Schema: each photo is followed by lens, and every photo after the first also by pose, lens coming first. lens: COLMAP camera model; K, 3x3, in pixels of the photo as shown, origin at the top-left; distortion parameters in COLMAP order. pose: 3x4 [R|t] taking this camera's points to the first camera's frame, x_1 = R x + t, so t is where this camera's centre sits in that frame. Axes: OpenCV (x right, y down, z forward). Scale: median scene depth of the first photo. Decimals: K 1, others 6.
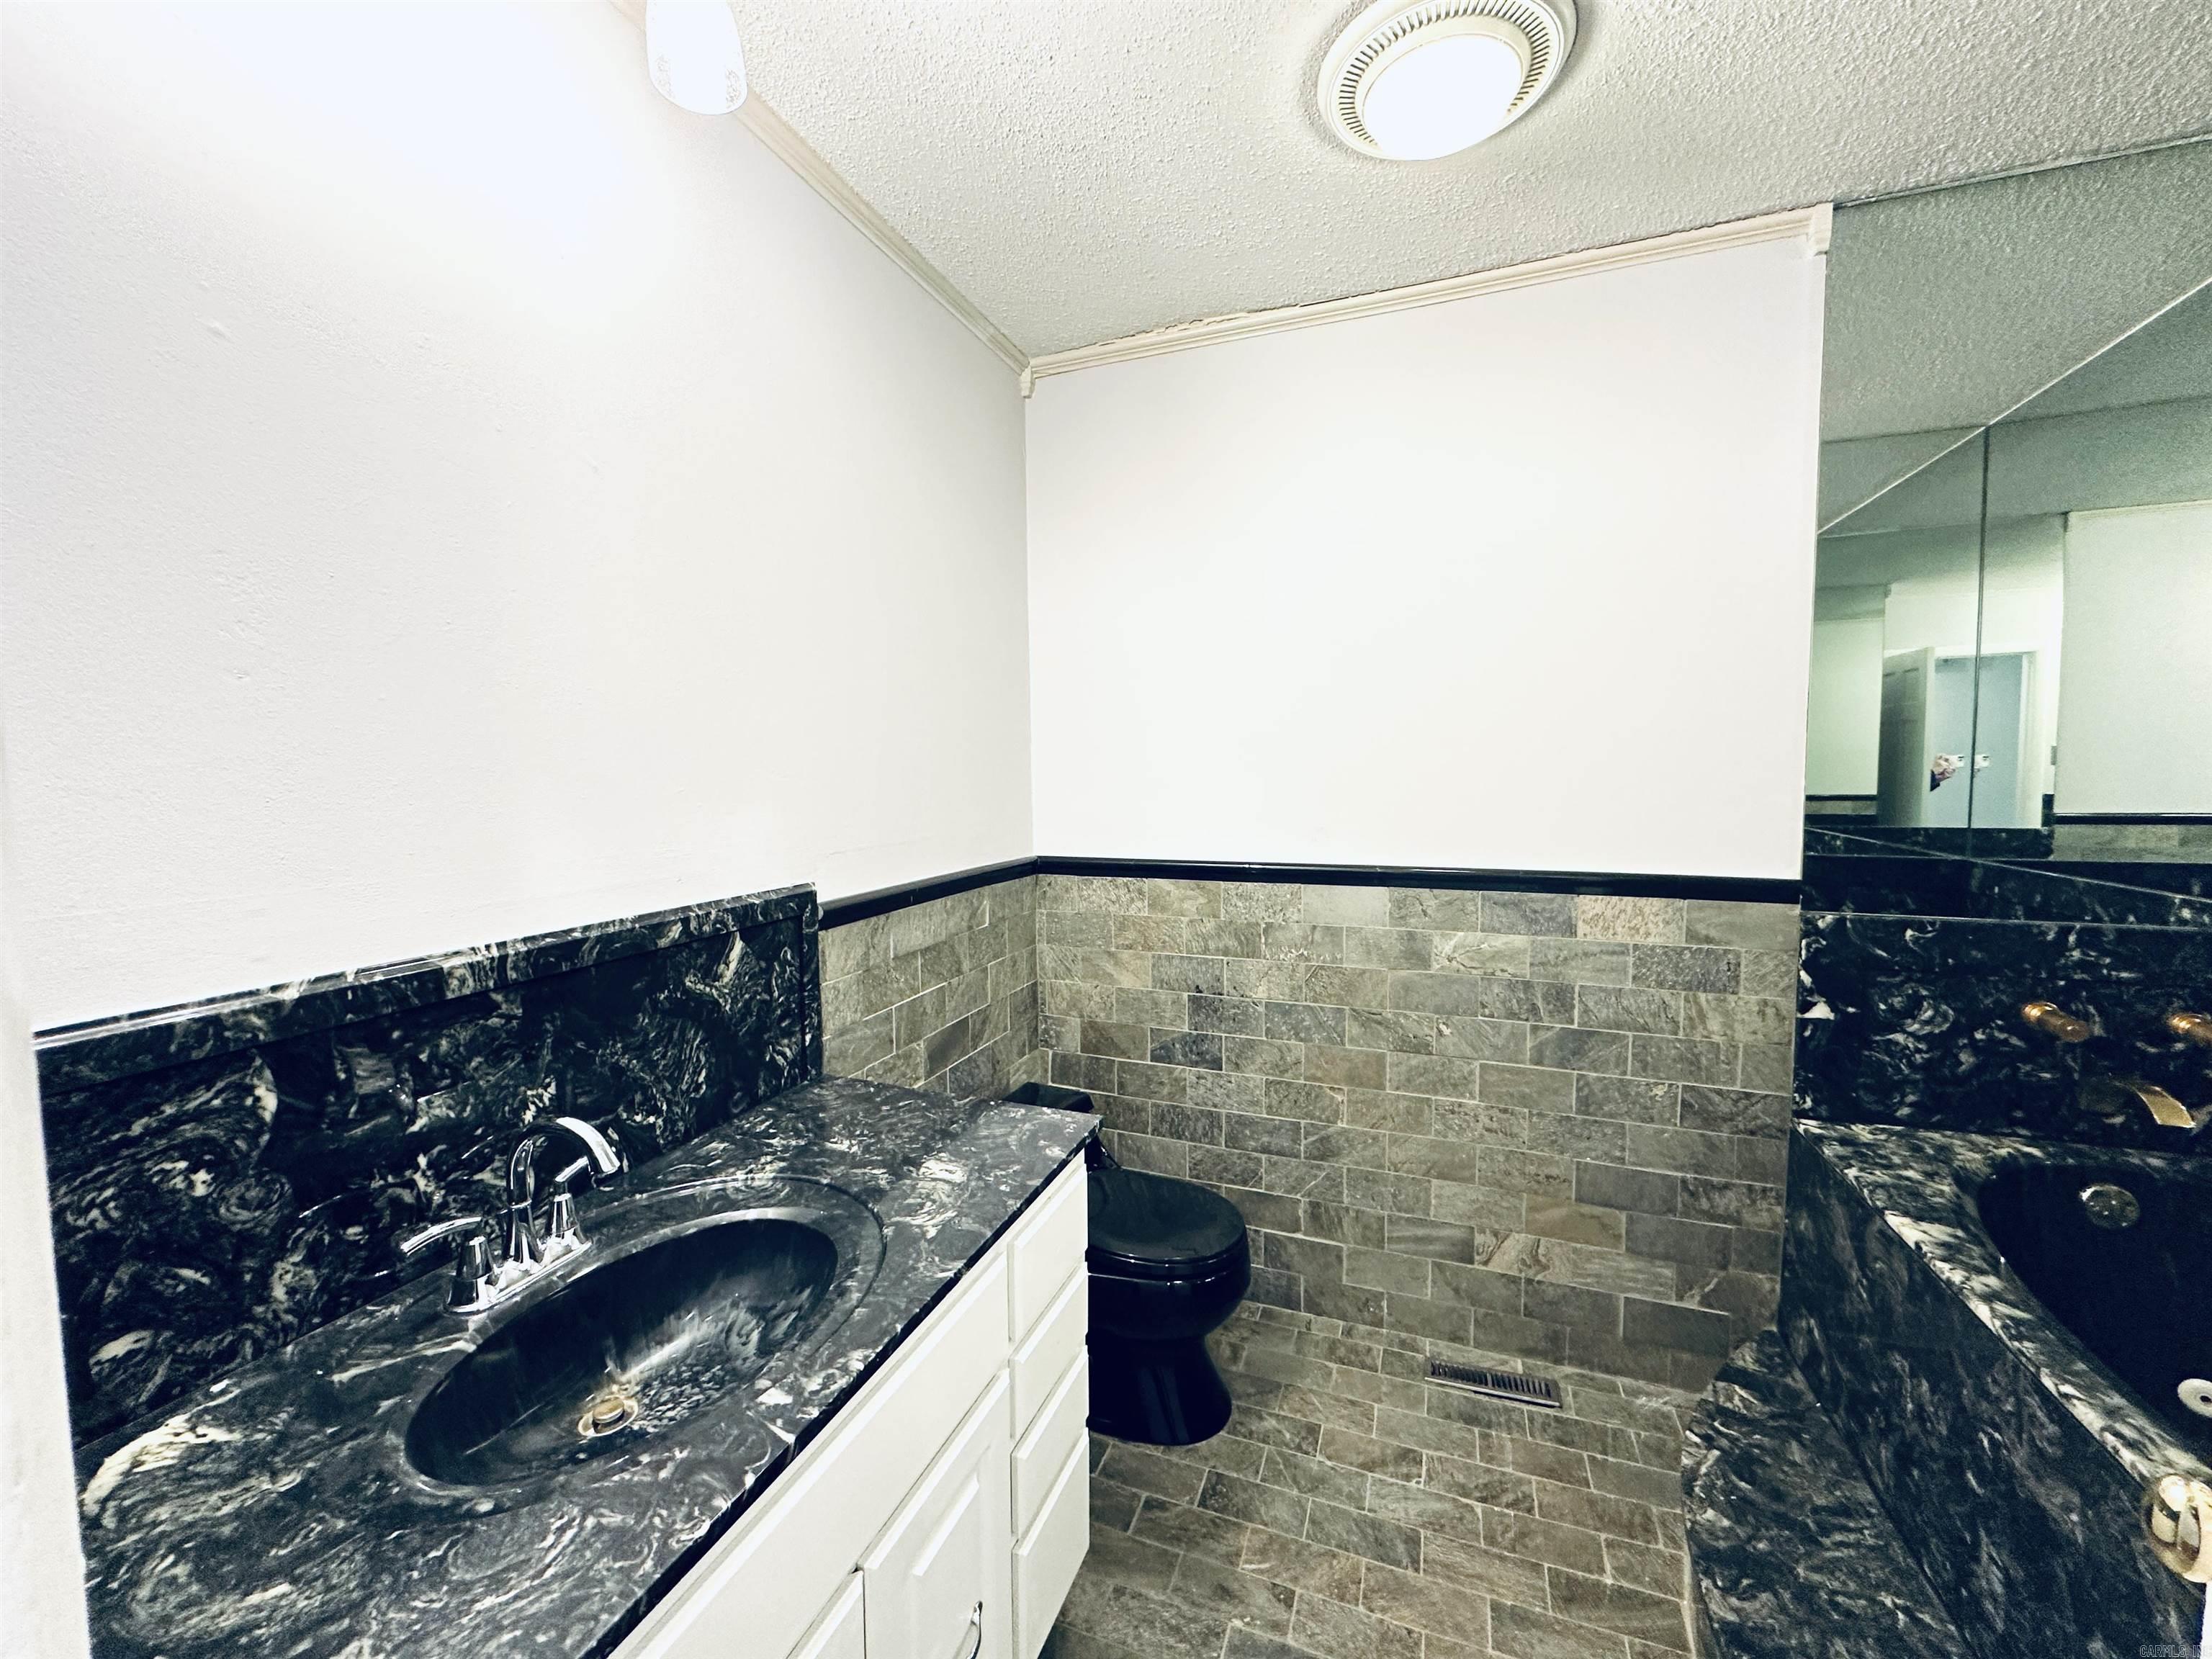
lens RADIAL K [[880.6, 0, 1105.0], [0, 880.6, 826.0], [0, 0, 1]] dist [-0.003858, 0.000986]
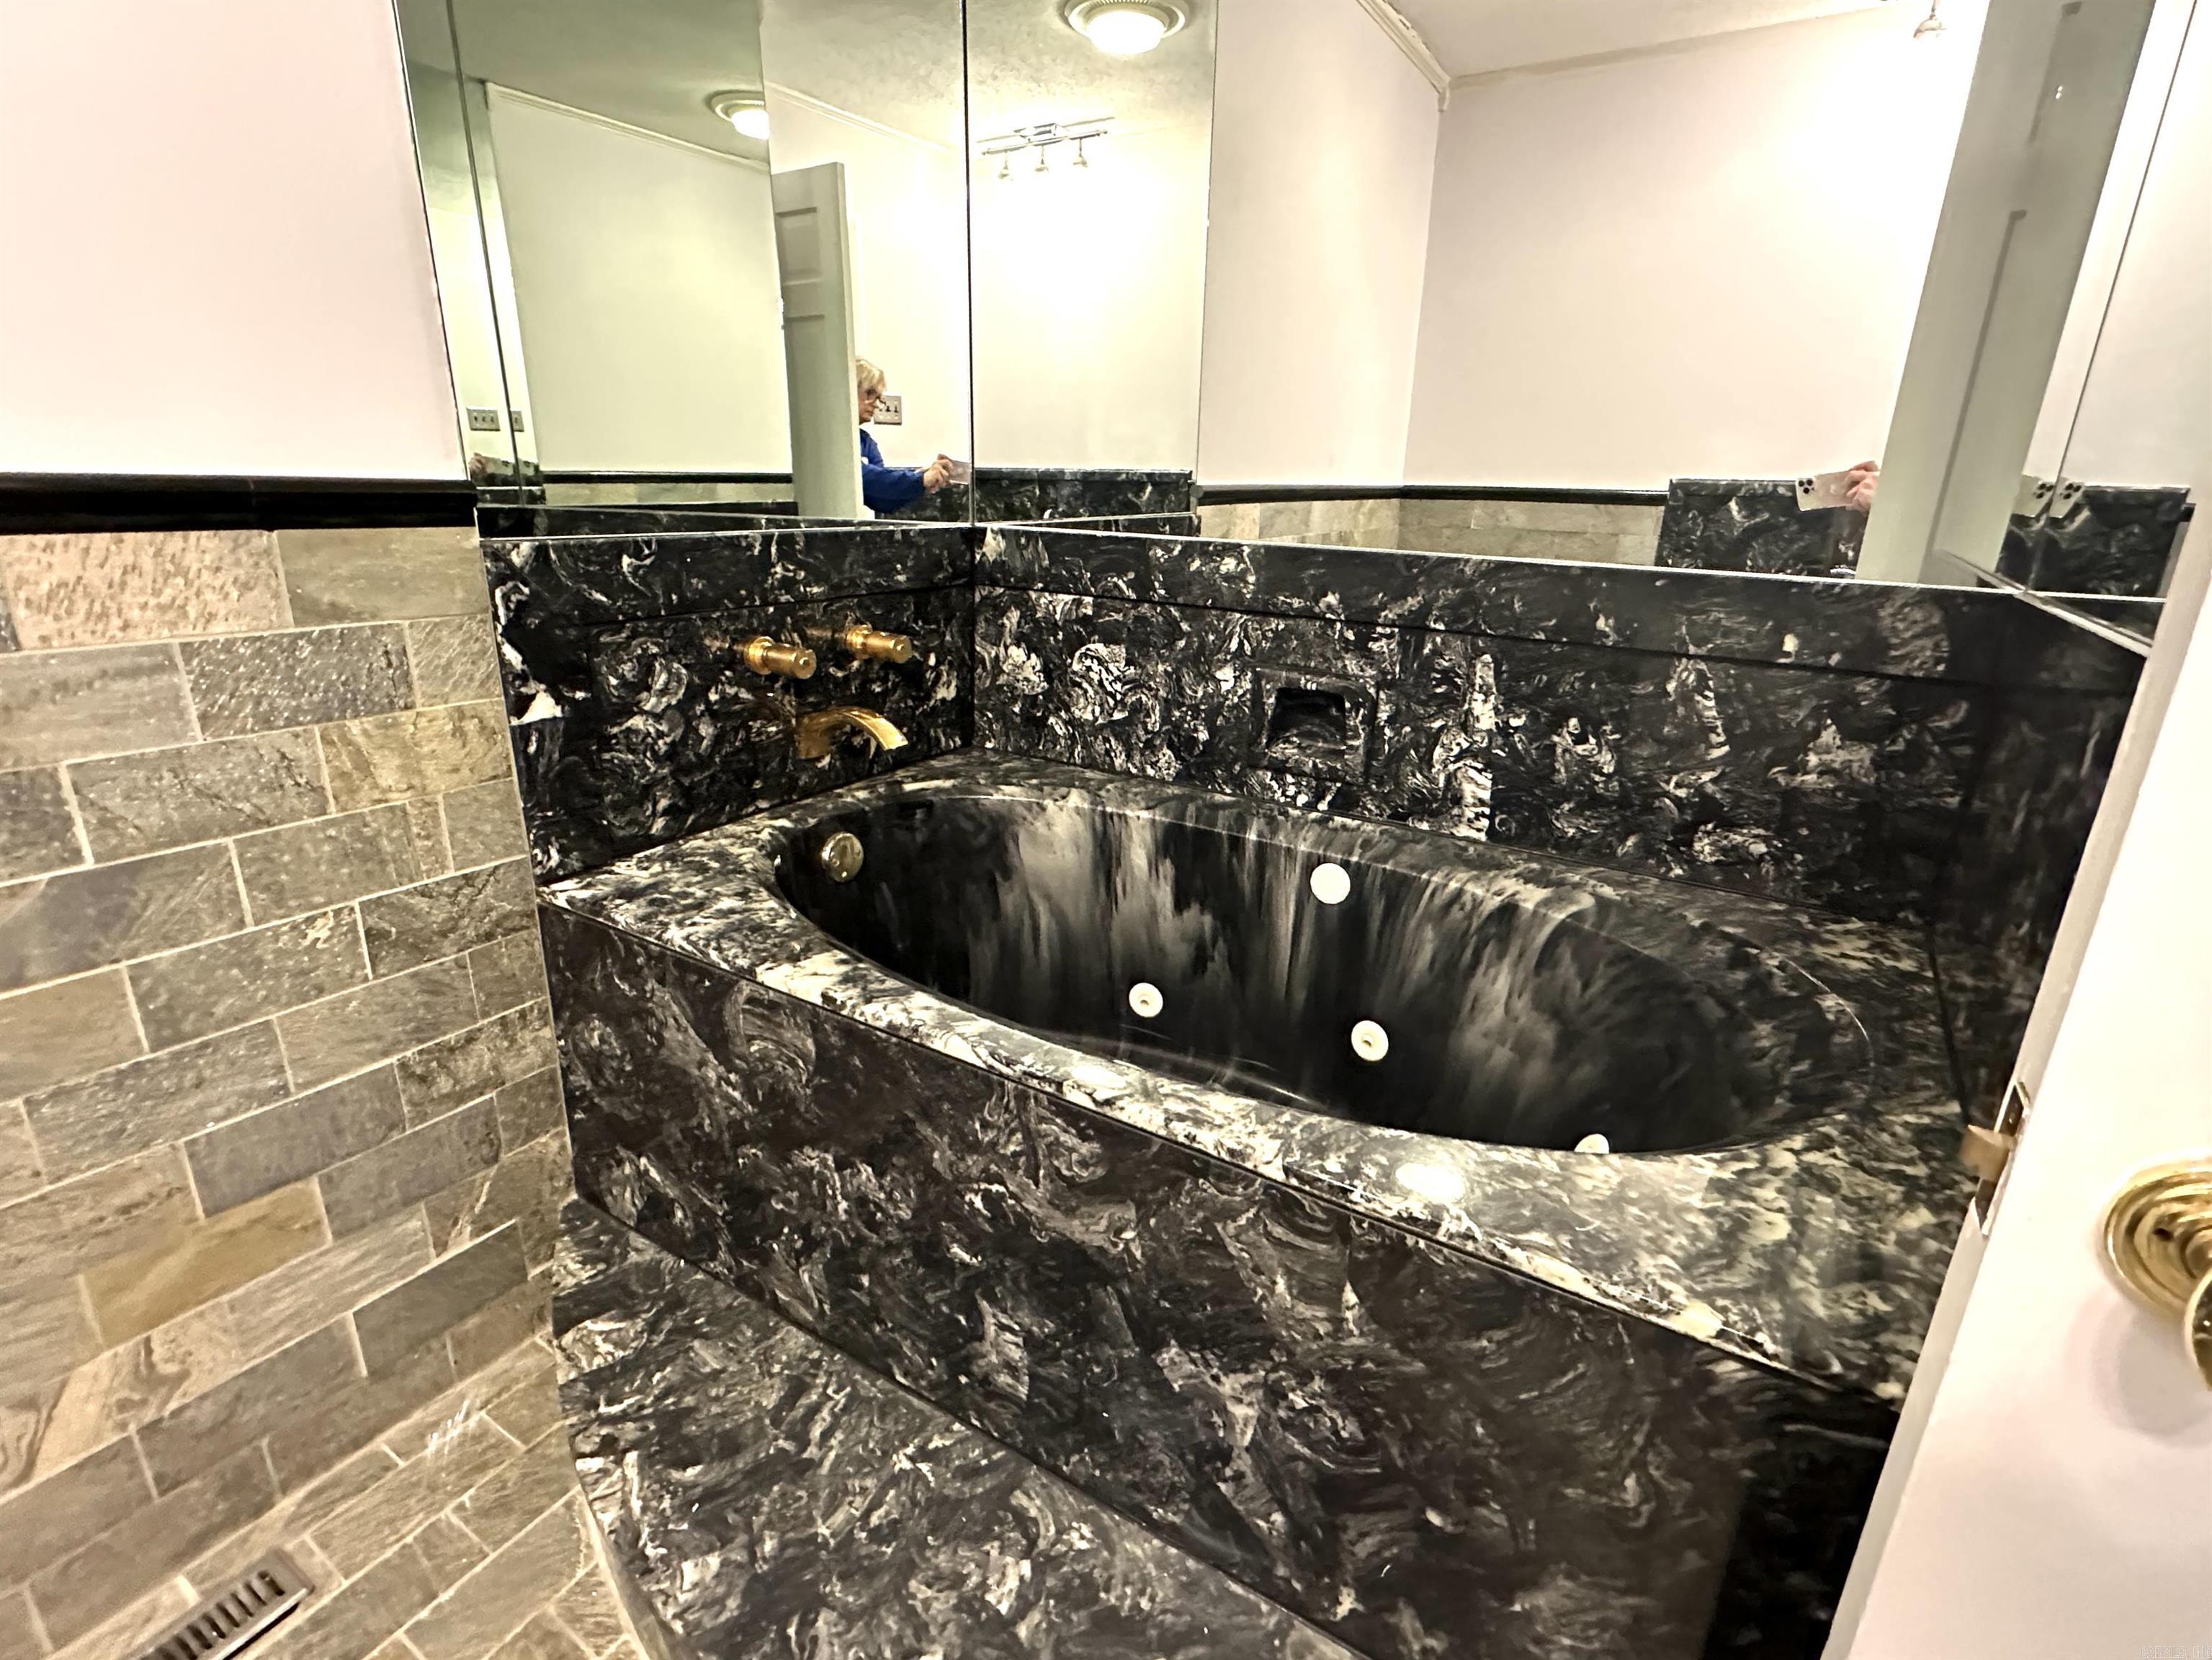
lens RADIAL K [[1054.7, 0, 1104.0], [0, 1054.7, 827.1], [0, 0, 1]] dist [-0.001386, -0.001051]
pose [[0.194933, -0.293372, 0.935914, 0.187116], [0.039848, 0.955800, 0.291305, 0.094774], [-0.980007, -0.019491, 0.198007, 0.481988]]
